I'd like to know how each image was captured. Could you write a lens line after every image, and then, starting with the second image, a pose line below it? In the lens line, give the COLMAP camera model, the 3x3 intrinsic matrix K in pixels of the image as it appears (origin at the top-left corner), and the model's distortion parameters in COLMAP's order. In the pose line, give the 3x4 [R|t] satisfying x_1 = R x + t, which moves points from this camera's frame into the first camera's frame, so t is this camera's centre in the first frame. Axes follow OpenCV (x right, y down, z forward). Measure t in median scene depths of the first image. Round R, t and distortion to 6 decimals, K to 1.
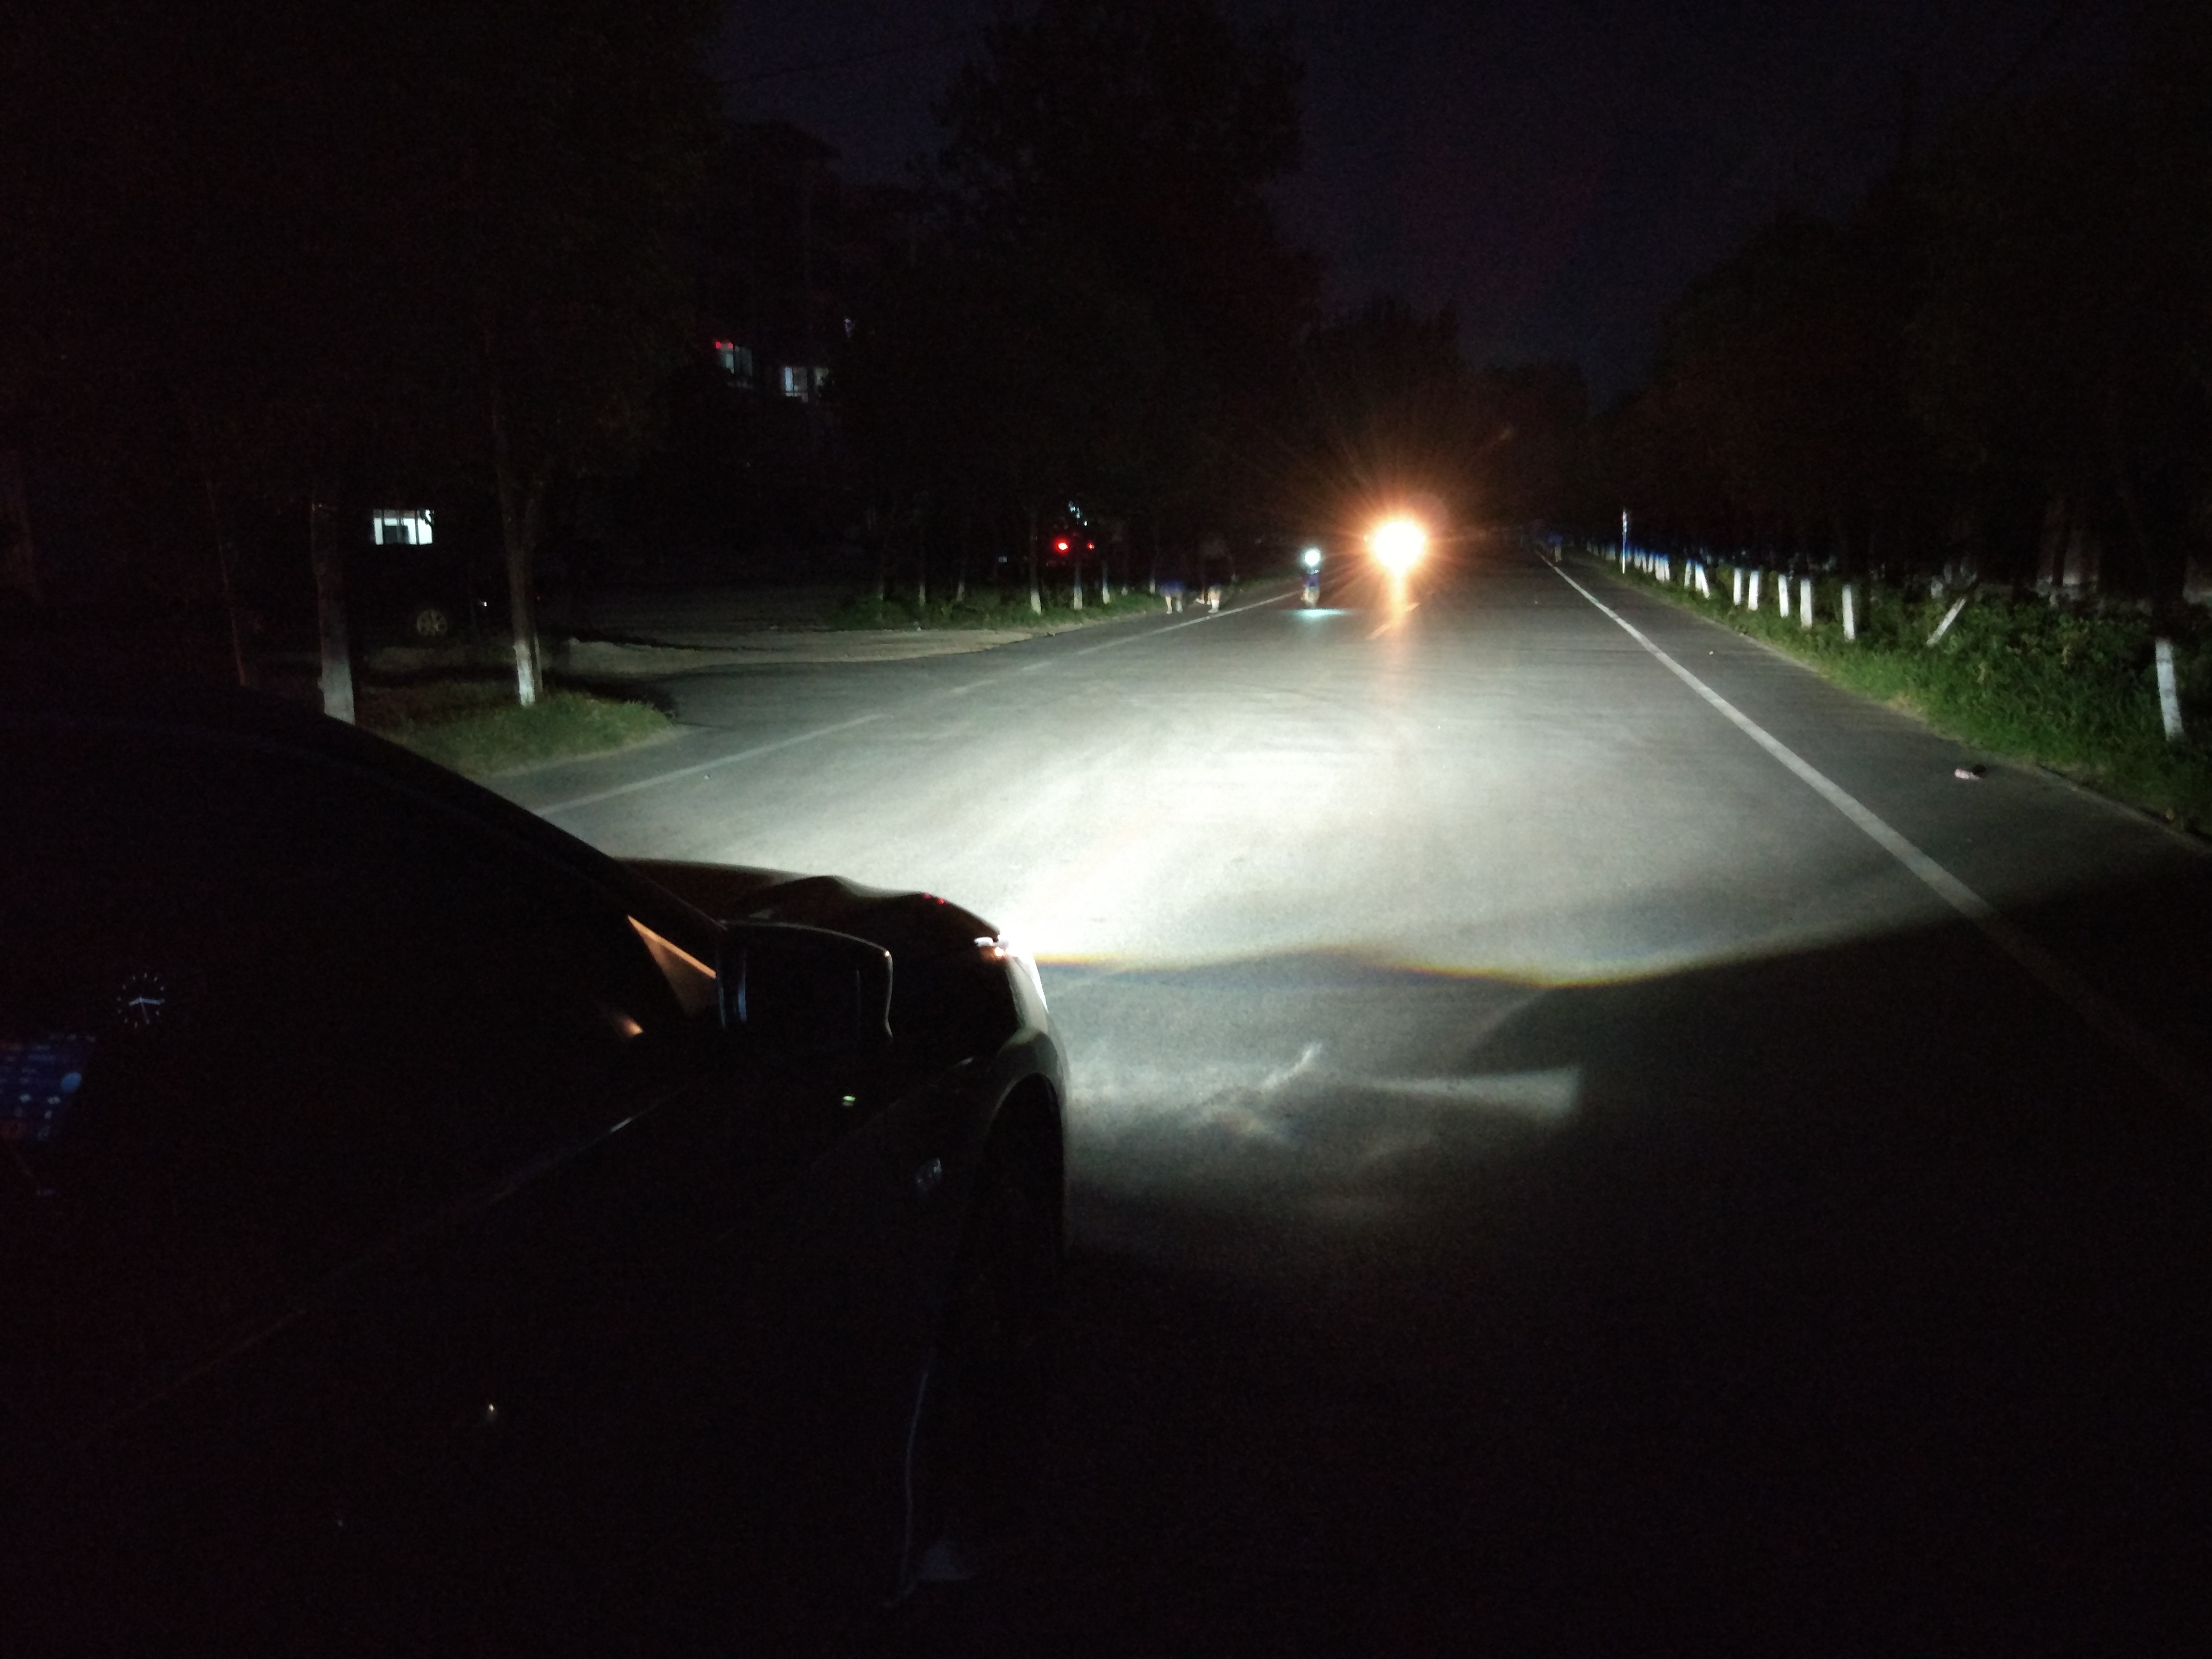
lens RADIAL K [[1850.3, 0, 1120.8], [0, 1850.3, 822.0], [0, 0, 1]] dist [0.129227, -0.312641]
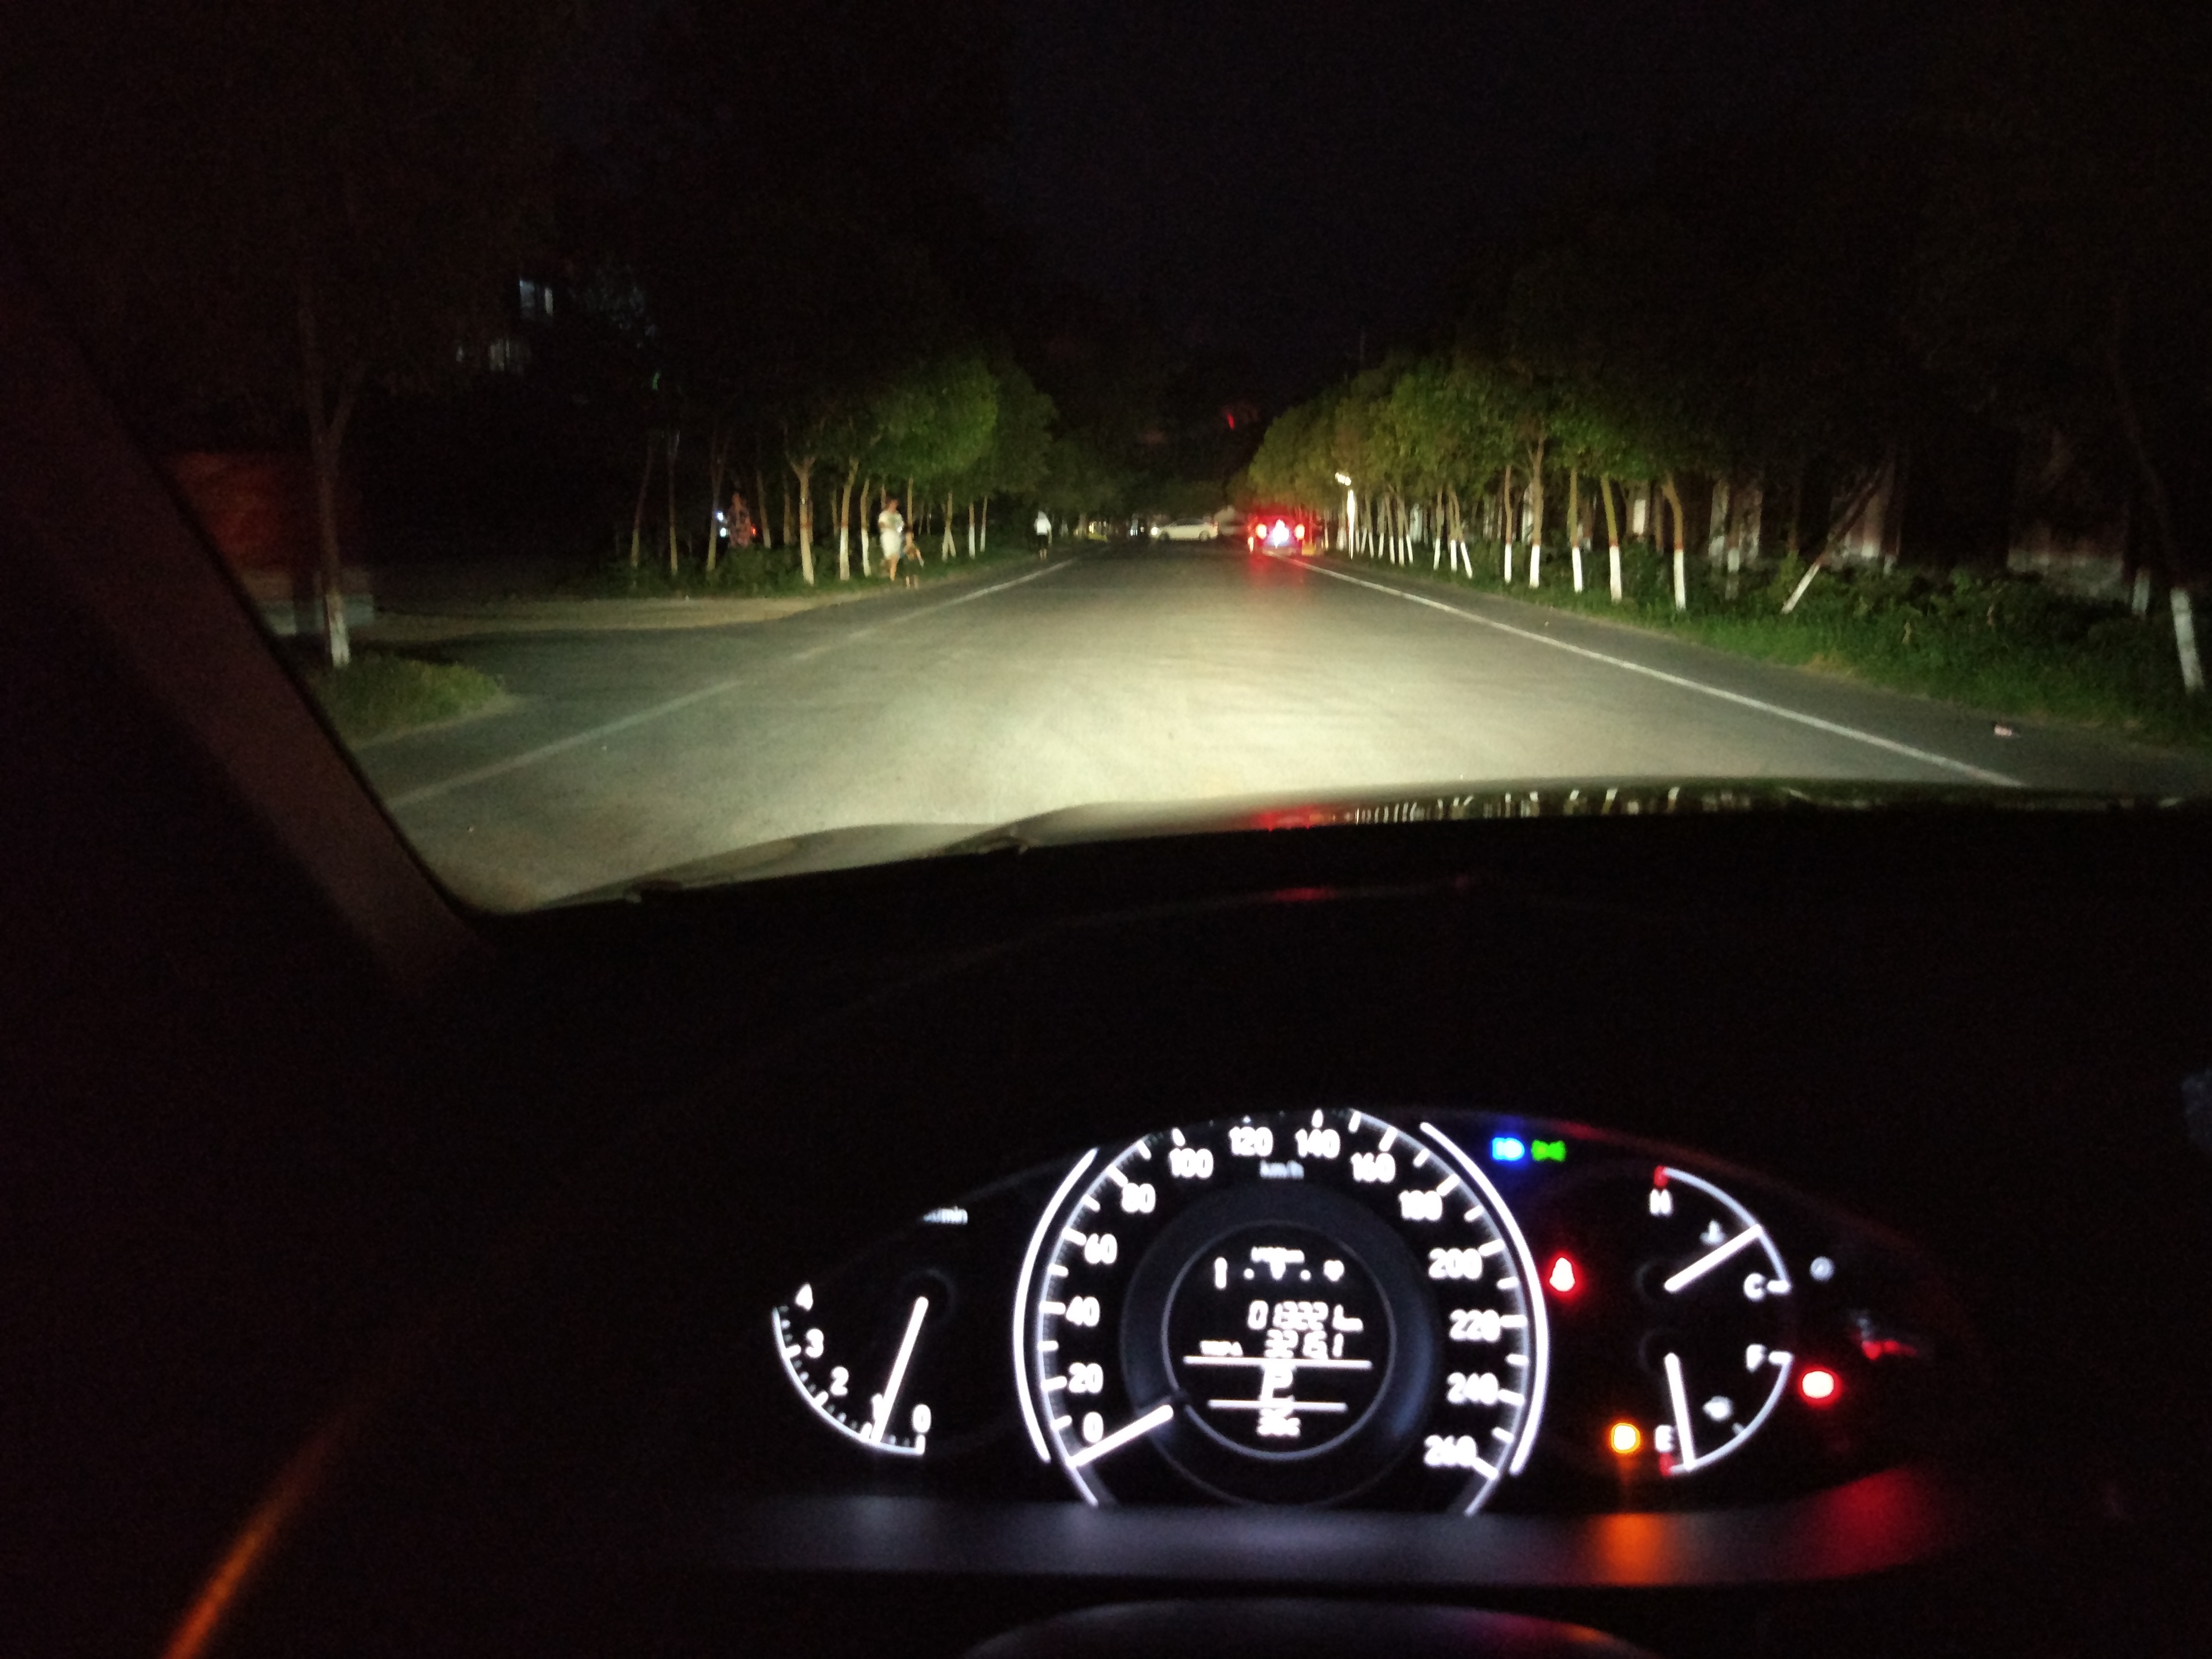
lens RADIAL K [[1854.2, 0, 1112.6], [0, 1854.2, 845.3], [0, 0, 1]] dist [0.126046, -0.298923]
pose [[0.985761, -0.018347, 0.167147, -0.083610], [0.015391, 0.999702, 0.018960, 0.003958], [-0.167445, -0.016117, 0.985750, 0.086154]]
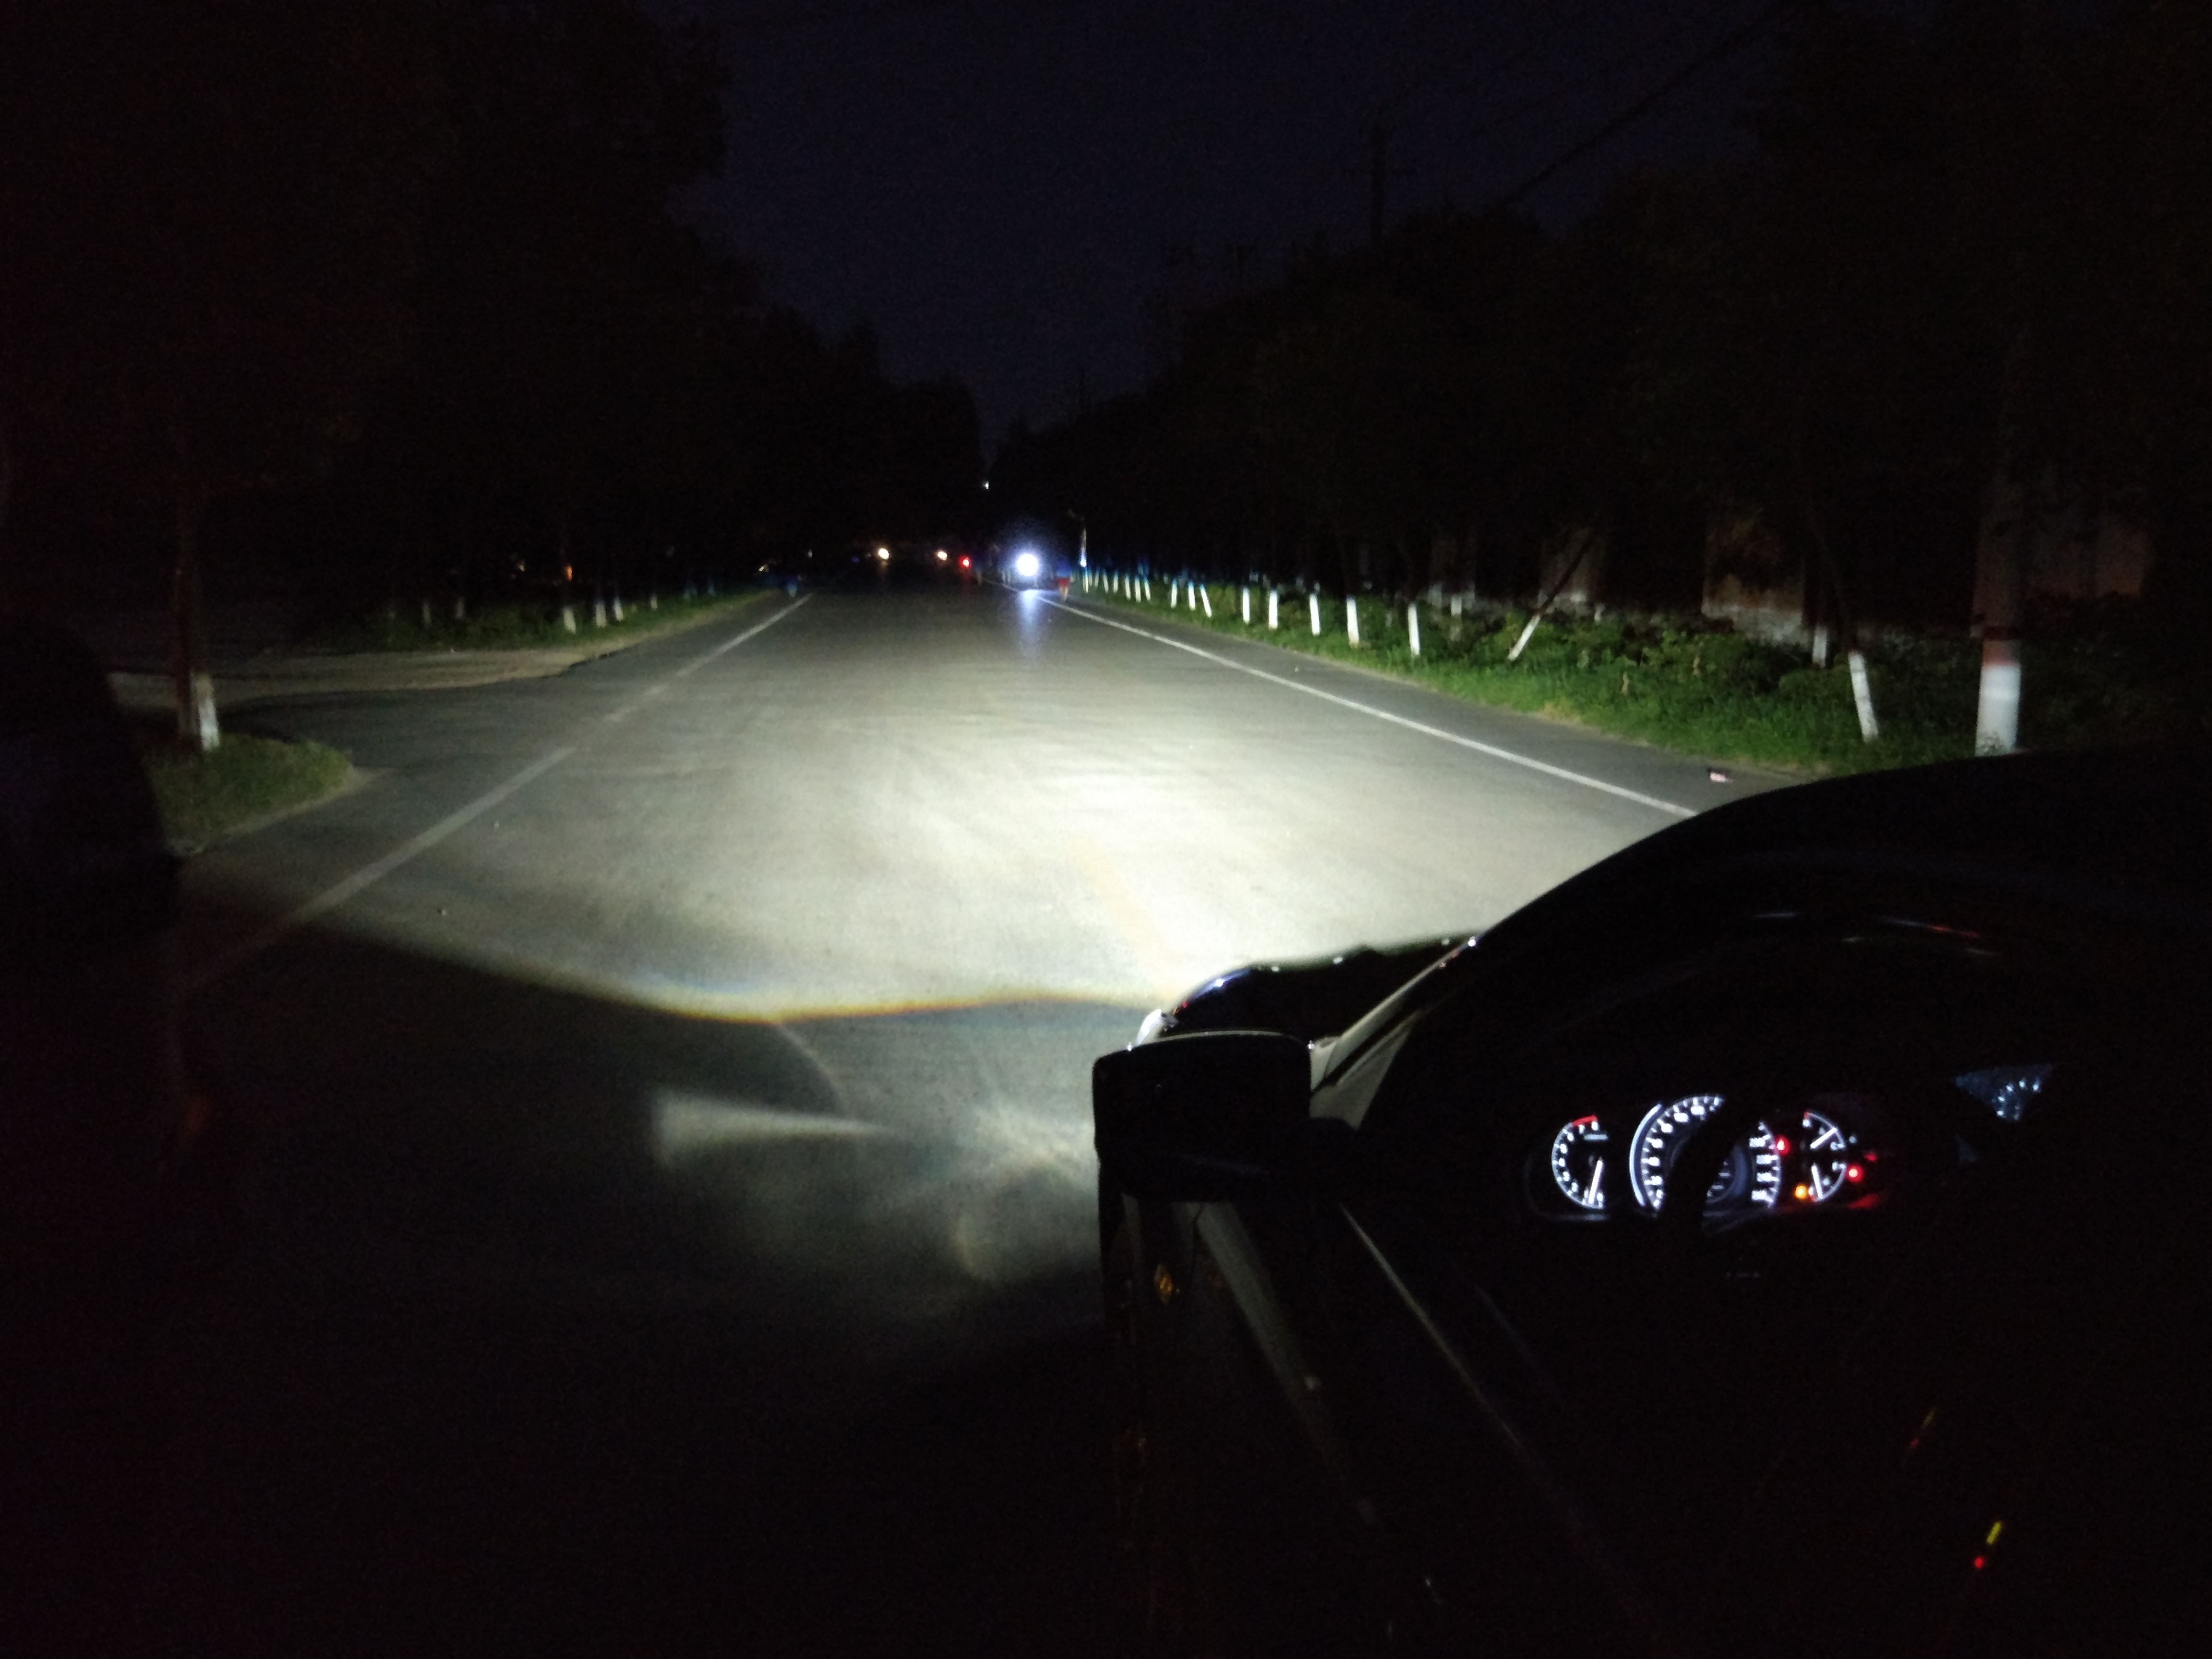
lens RADIAL K [[1877.4, 0, 1086.6], [0, 1877.4, 830.8], [0, 0, 1]] dist [0.130489, -0.330494]
pose [[0.953449, -0.039412, 0.298969, -0.134423], [0.040849, 0.999164, 0.001441, -0.006593], [-0.298776, 0.010838, 0.954262, 0.030538]]
